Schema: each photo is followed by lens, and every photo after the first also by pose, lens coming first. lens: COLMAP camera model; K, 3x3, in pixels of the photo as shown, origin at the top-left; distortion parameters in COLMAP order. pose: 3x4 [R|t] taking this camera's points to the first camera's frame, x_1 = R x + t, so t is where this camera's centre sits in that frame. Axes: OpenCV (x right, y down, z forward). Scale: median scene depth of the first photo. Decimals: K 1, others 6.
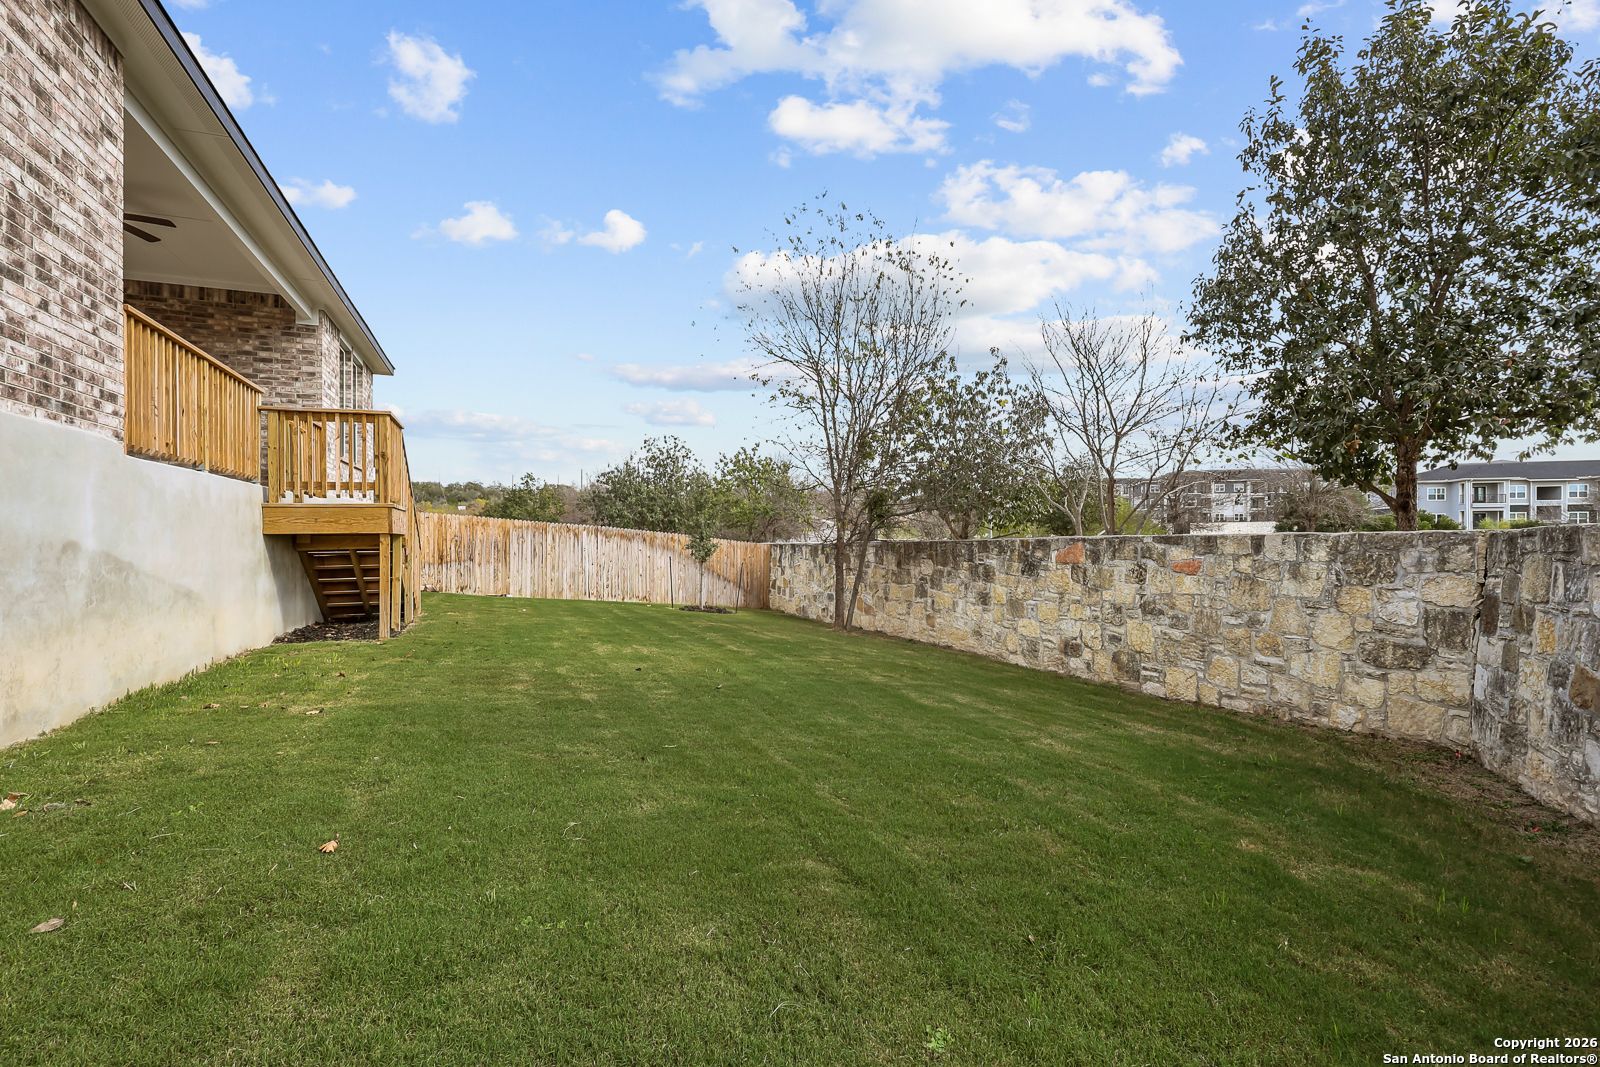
lens RADIAL K [[735.0, 0, 807.8], [0, 735.0, 537.4], [0, 0, 1]] dist [-0.004950, -0.000254]
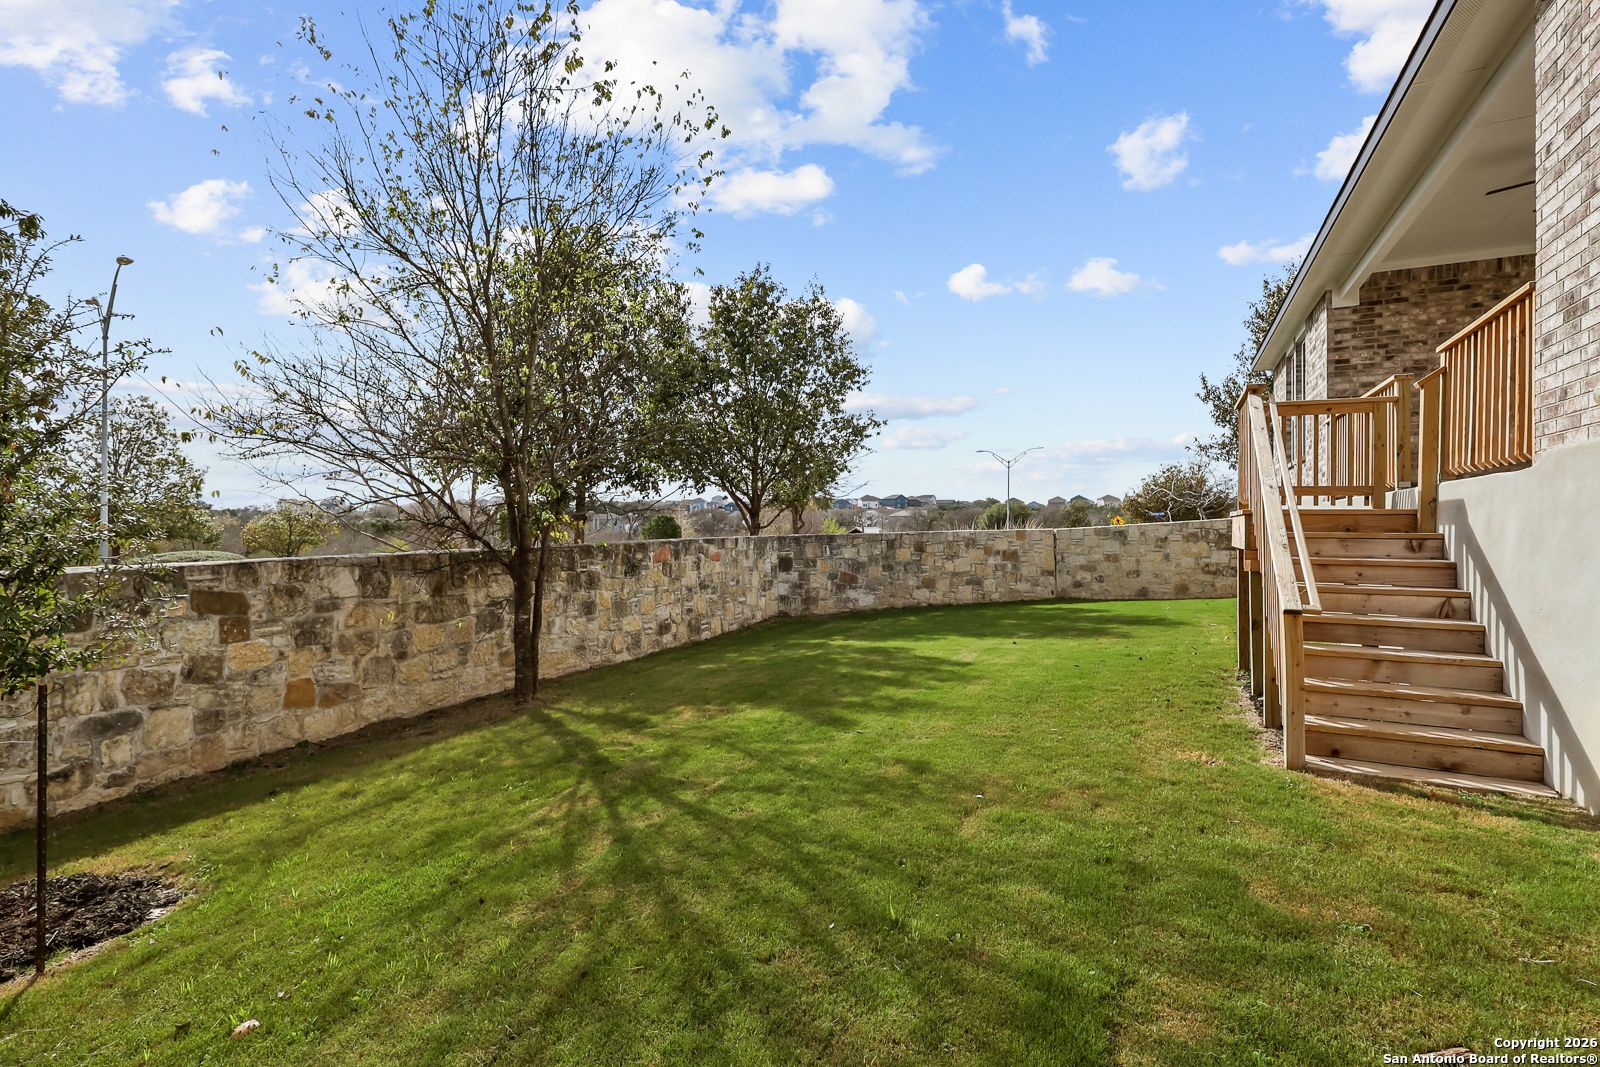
lens RADIAL K [[735.0, 0, 799.9], [0, 735.0, 532.9], [0, 0, 1]] dist [-0.004950, -0.000254]
pose [[-0.654591, -0.006900, 0.755952, -0.718130], [-0.002700, 0.999973, 0.006789, -0.021565], [-0.755978, 0.002402, -0.654592, 1.577691]]
